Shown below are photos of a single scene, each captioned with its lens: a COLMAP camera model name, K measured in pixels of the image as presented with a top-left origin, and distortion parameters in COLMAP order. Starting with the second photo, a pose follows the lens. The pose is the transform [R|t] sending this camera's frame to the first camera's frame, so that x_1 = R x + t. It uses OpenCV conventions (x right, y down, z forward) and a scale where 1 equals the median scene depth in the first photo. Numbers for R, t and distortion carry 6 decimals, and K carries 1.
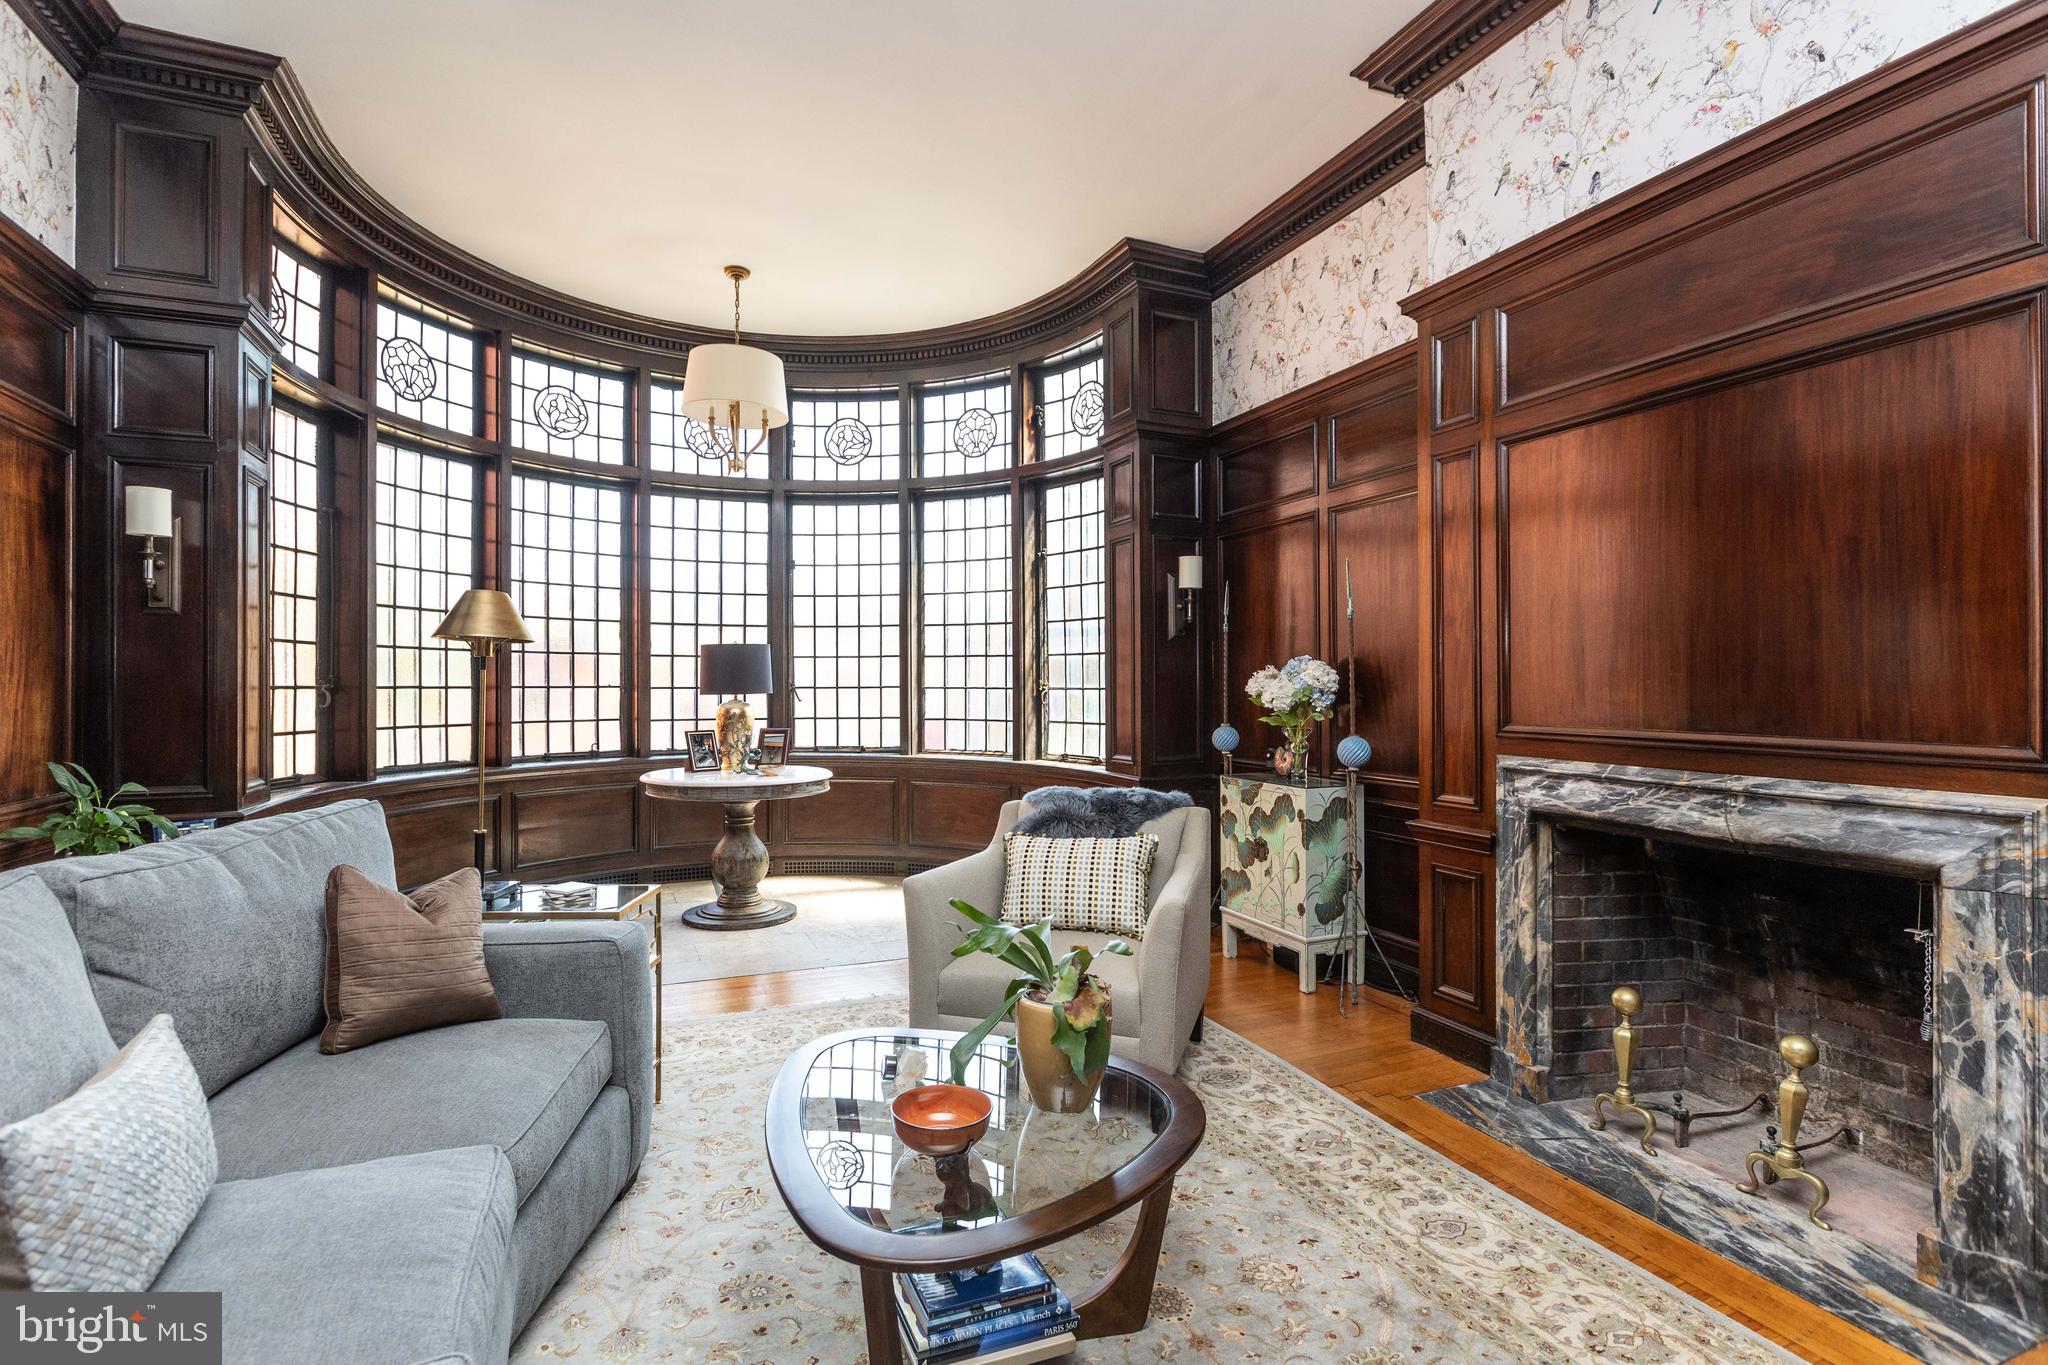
lens RADIAL K [[992.6, 0, 1018.2], [0, 992.6, 676.5], [0, 0, 1]] dist [-0.000033, 0.000712]
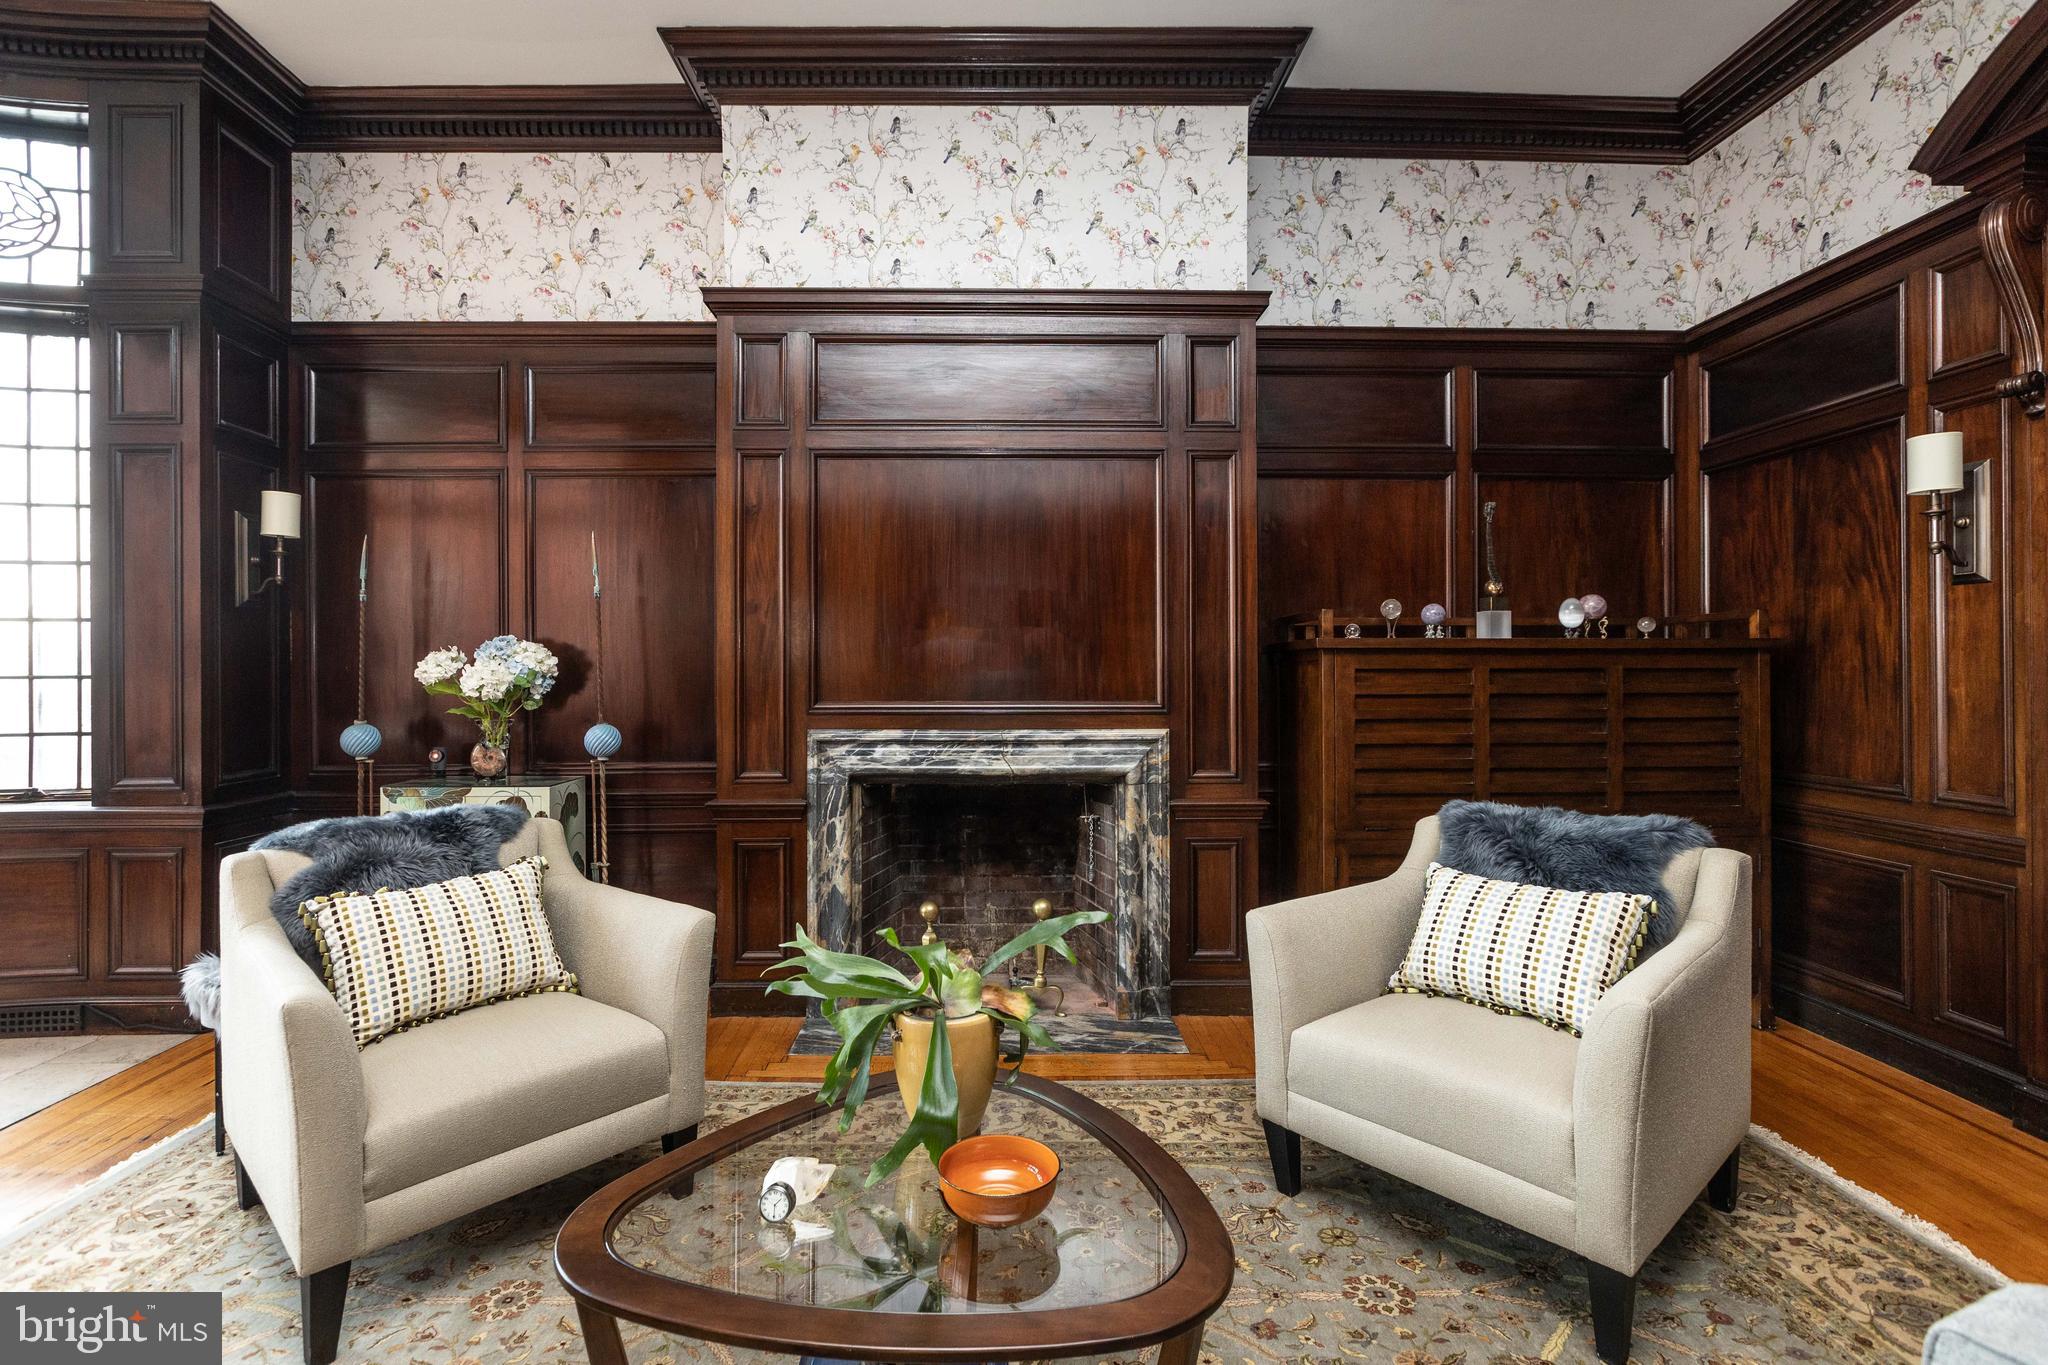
lens RADIAL K [[970.9, 0, 1015.7], [0, 970.9, 665.5], [0, 0, 1]] dist [0.002635, 0.001273]
pose [[0.354852, 0.006144, 0.934902, -0.447969], [-0.003284, 0.999980, -0.005325, 0.010353], [-0.934917, -0.001180, 0.354866, 0.372321]]
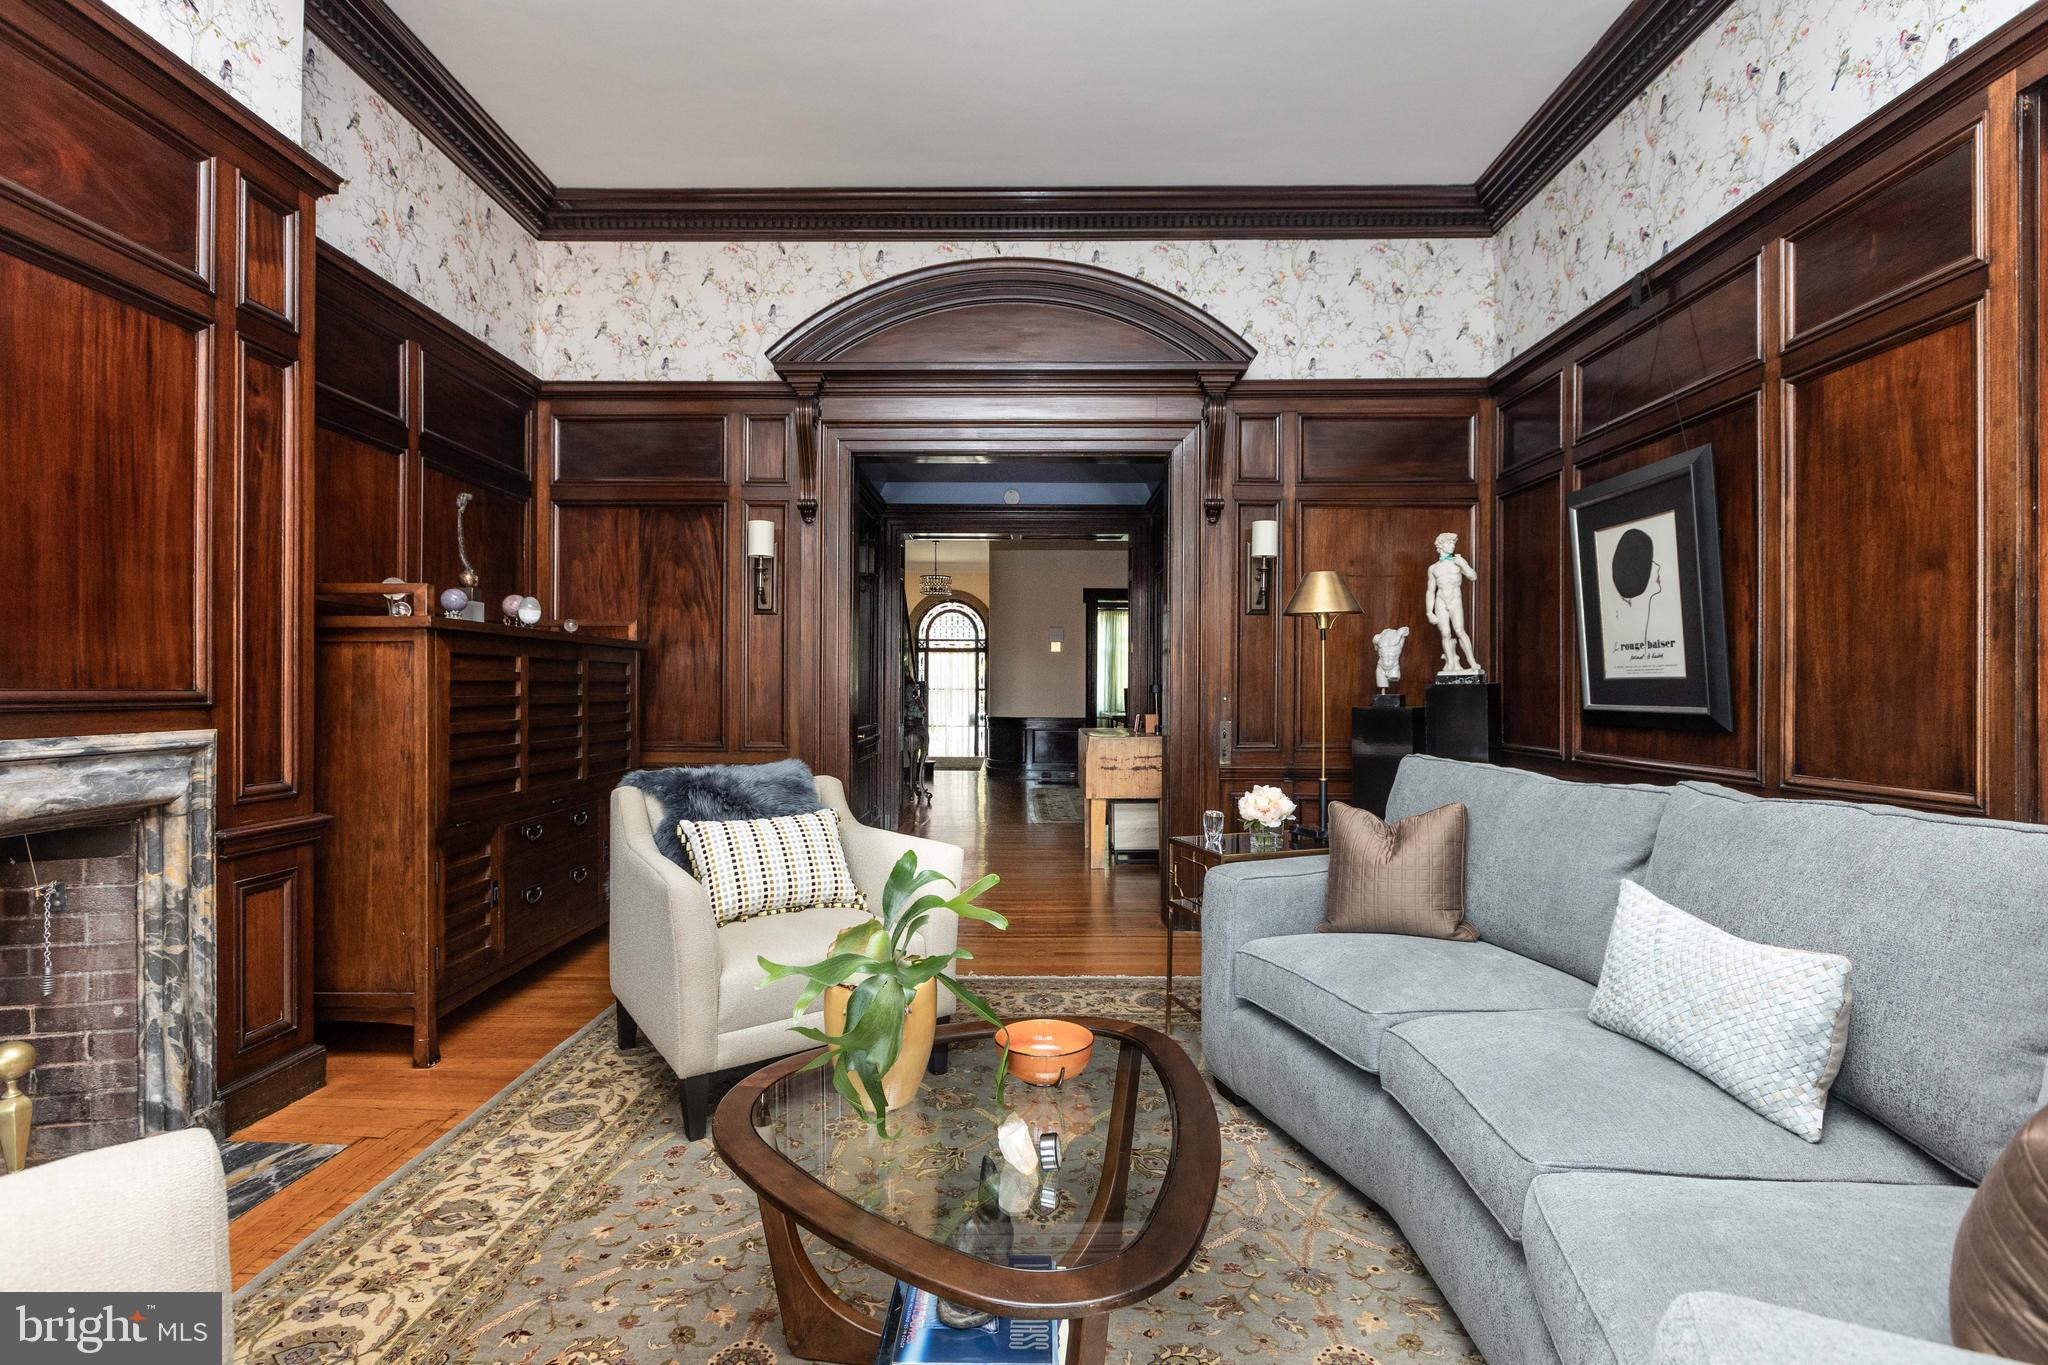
lens RADIAL K [[952.2, 0, 1024.0], [0, 952.2, 682.5], [0, 0, 1]] dist [0.000624, 0.000361]
pose [[-0.918496, 0.001383, 0.395428, -0.237657], [-0.003448, 0.999928, -0.011505, 0.044698], [-0.395416, -0.011930, -0.918425, 1.021735]]
